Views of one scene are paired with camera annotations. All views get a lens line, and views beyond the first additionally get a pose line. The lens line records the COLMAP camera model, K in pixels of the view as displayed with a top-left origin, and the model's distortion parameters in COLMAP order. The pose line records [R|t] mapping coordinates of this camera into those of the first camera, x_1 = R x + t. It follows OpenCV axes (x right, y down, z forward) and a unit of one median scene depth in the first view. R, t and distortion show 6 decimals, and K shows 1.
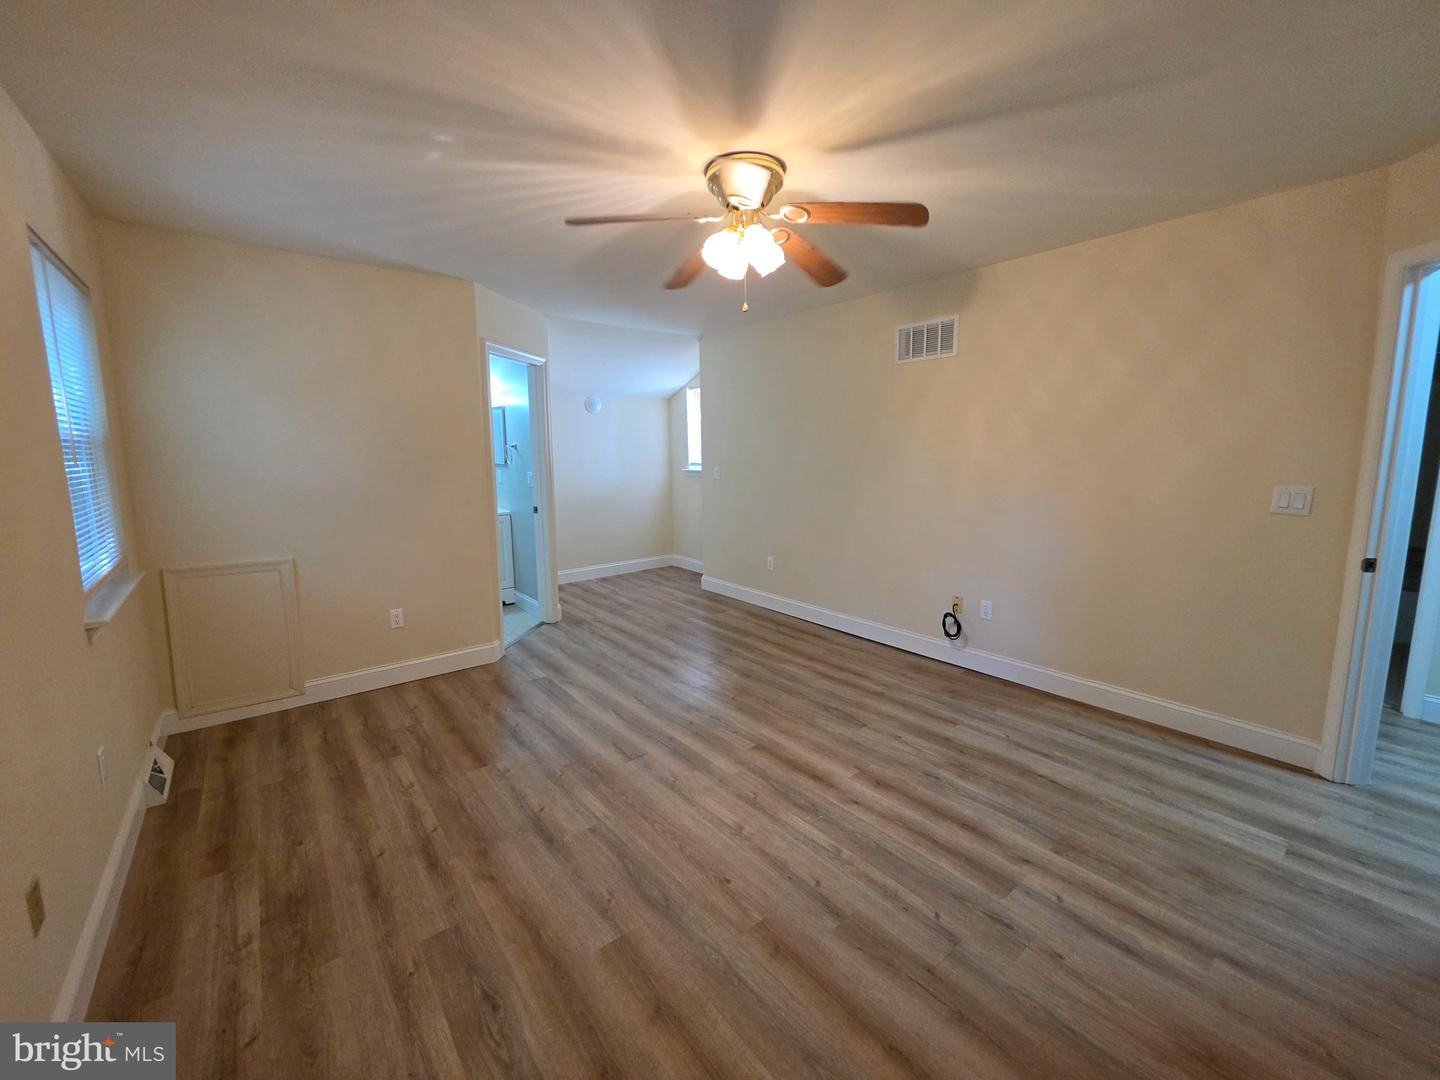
lens RADIAL K [[580.3, 0, 714.0], [0, 580.3, 526.5], [0, 0, 1]] dist [-0.002892, -0.000361]
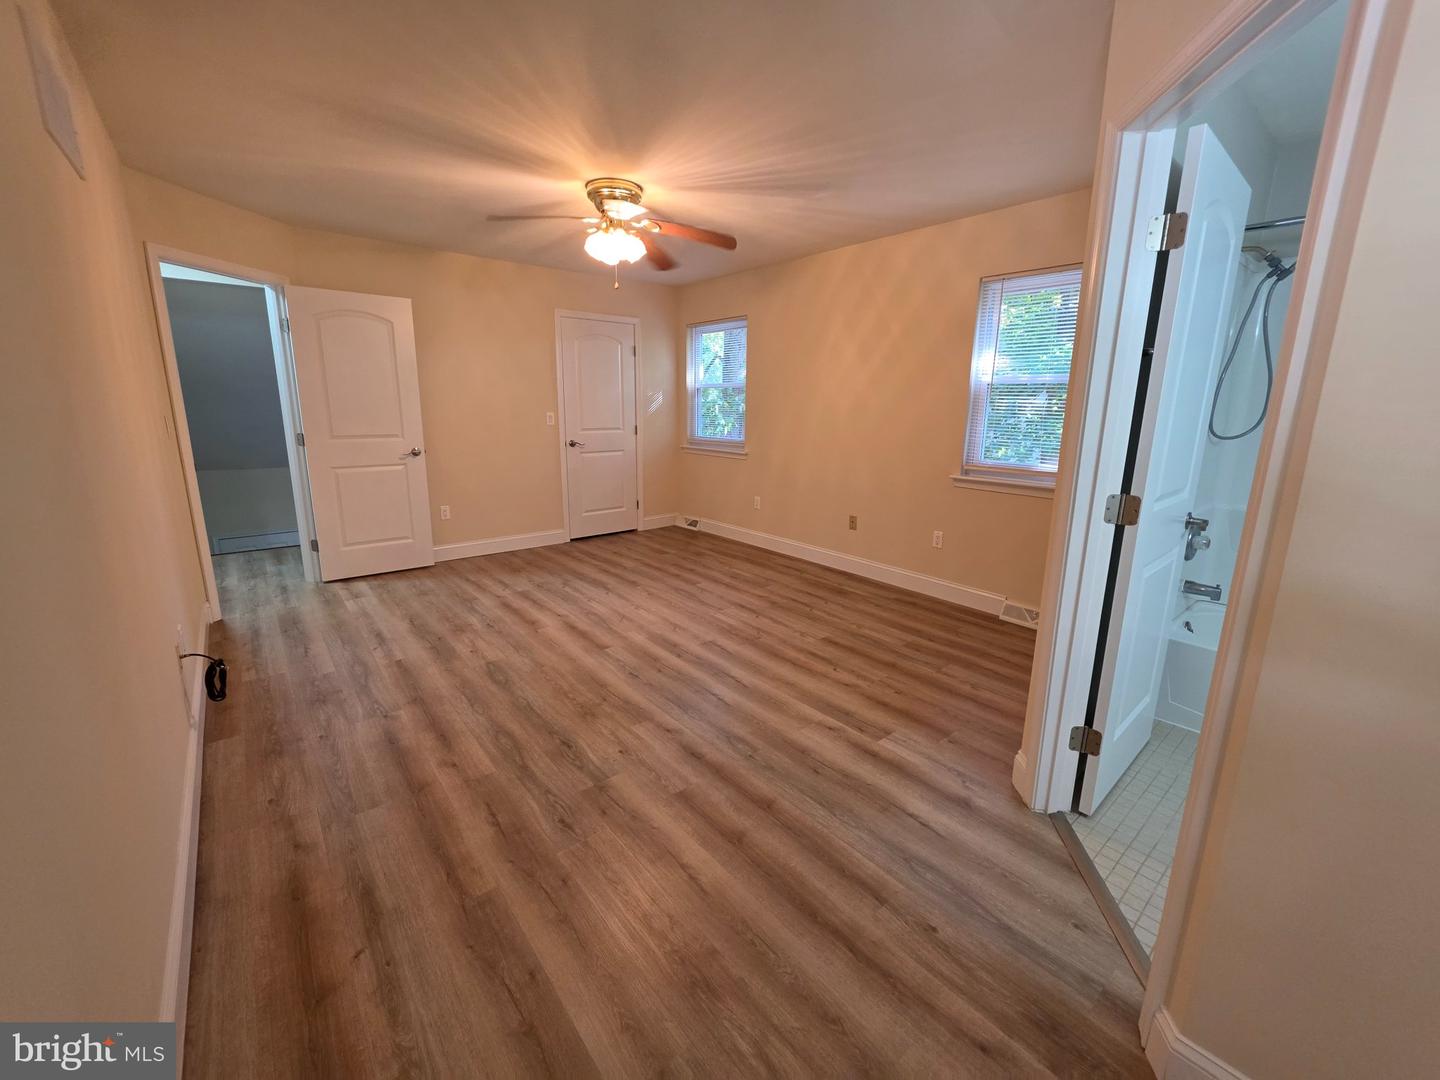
lens RADIAL K [[575.8, 0, 721.0], [0, 575.8, 522.6], [0, 0, 1]] dist [-0.000648, -0.000279]
pose [[-0.999605, 0.002650, -0.027966, -0.131845], [-0.006975, 0.940941, 0.338498, -0.256250], [0.027211, 0.338560, -0.940551, 2.073598]]
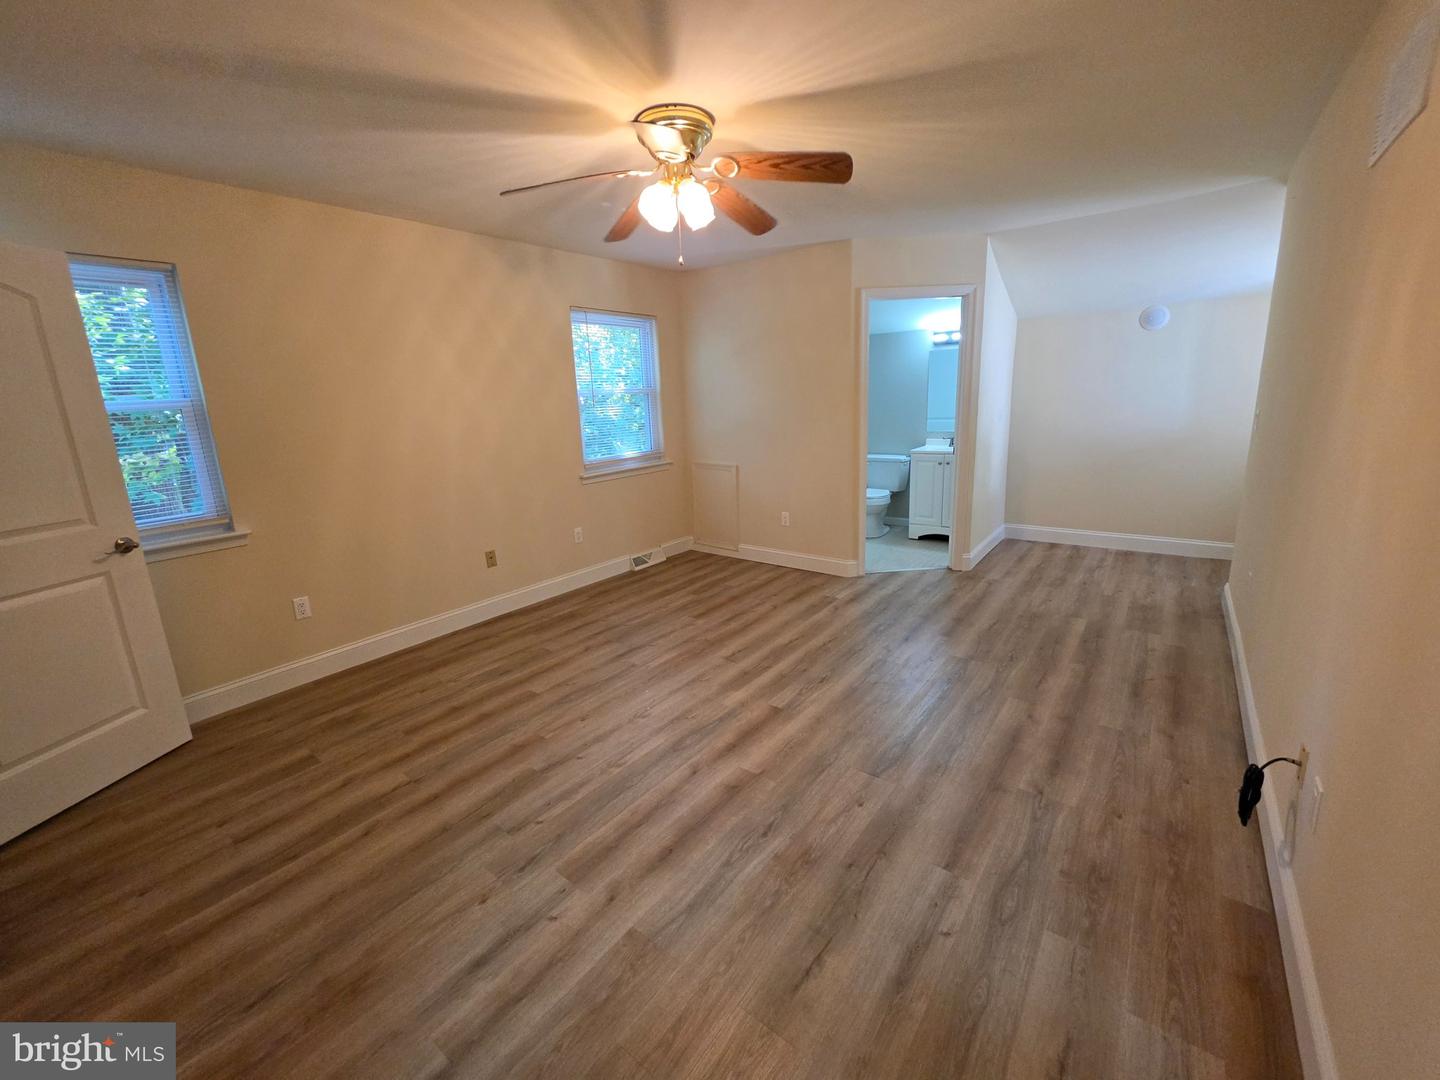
lens RADIAL K [[575.8, 0, 721.0], [0, 575.8, 522.6], [0, 0, 1]] dist [-0.000648, -0.000279]
pose [[0.236073, 0.207371, -0.949351, 0.933029], [-0.092644, 0.977317, 0.190442, -0.102979], [0.967309, 0.042993, 0.249930, 0.677672]]
